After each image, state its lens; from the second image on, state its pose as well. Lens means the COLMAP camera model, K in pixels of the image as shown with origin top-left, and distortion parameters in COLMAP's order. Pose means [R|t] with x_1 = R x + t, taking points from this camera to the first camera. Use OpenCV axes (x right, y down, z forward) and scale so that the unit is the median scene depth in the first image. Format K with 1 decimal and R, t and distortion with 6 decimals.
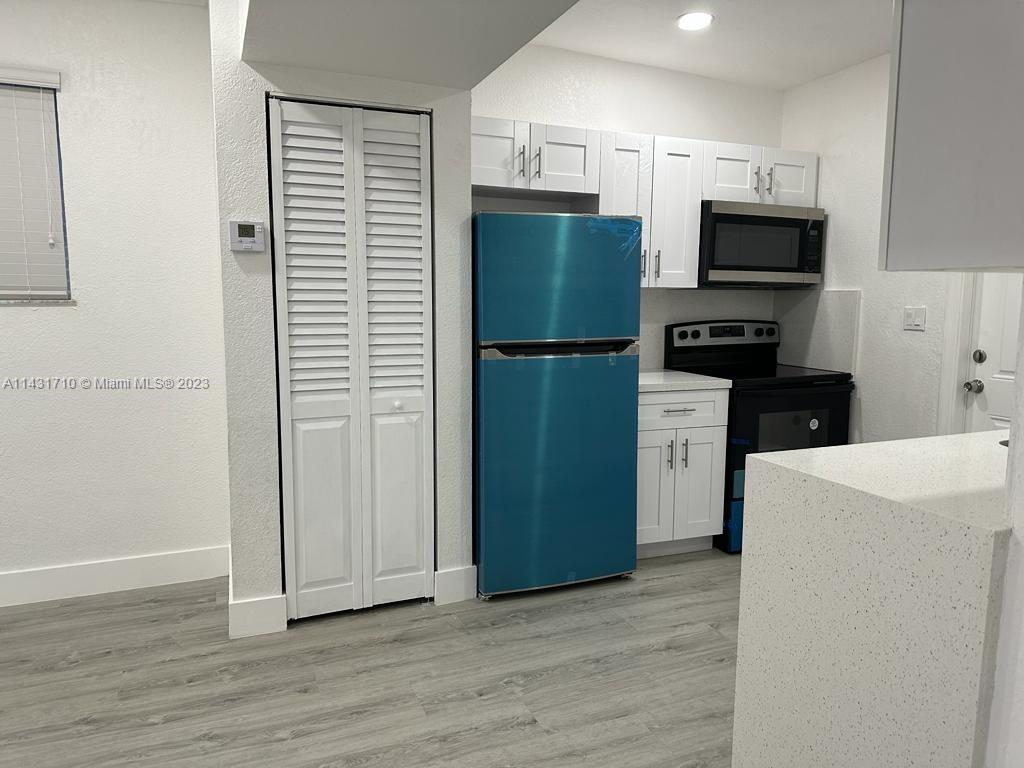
lens RADIAL K [[710.6, 0, 517.0], [0, 710.6, 382.4], [0, 0, 1]] dist [0.065996, -0.062097]
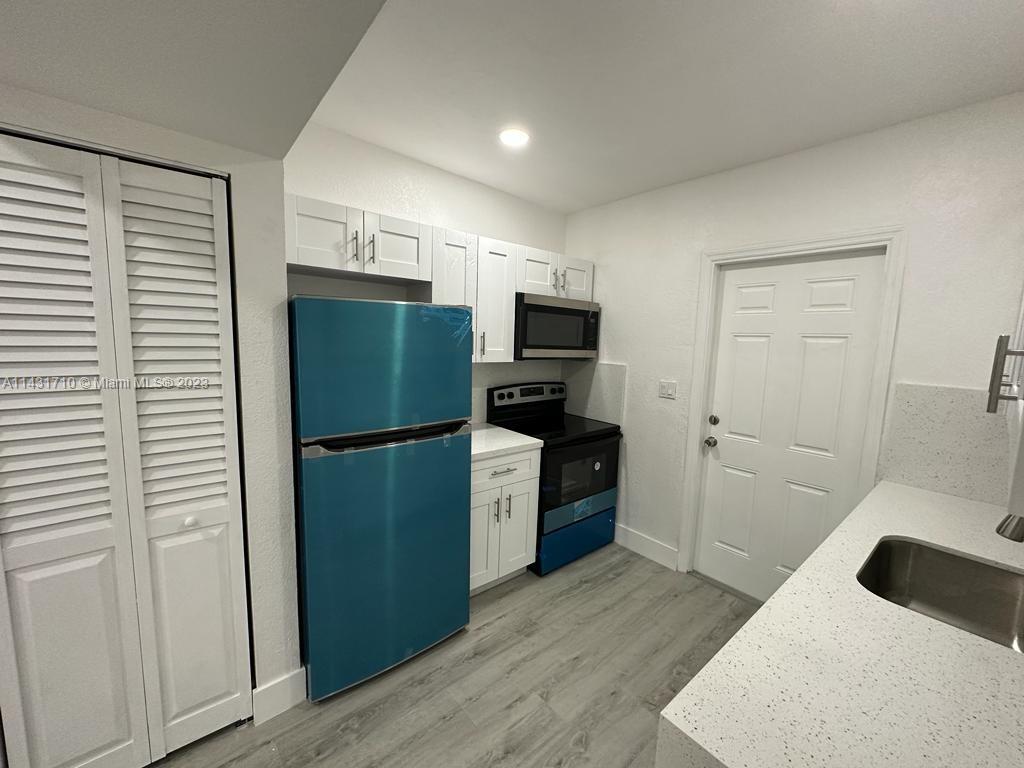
lens RADIAL K [[403.6, 0, 511.9], [0, 403.6, 383.8], [0, 0, 1]] dist [-0.004119, -0.000290]
pose [[0.954887, -0.011883, 0.296730, 0.053420], [0.011515, 0.999929, 0.002990, -0.123602], [-0.296744, 0.000562, 0.954957, 0.422981]]
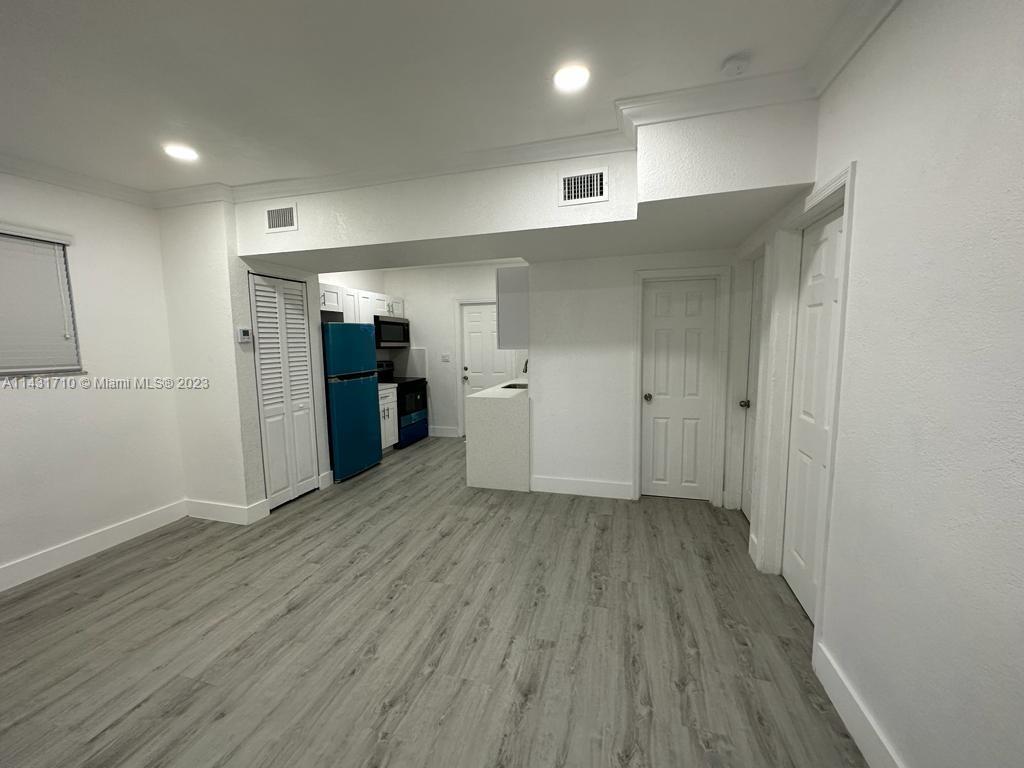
lens RADIAL K [[403.6, 0, 510.4], [0, 403.6, 381.6], [0, 0, 1]] dist [-0.004119, -0.000290]
pose [[0.621175, -0.092944, 0.778141, -0.732302], [0.111977, 0.993280, 0.029252, -0.008601], [-0.775631, 0.068963, 0.627408, -0.332436]]
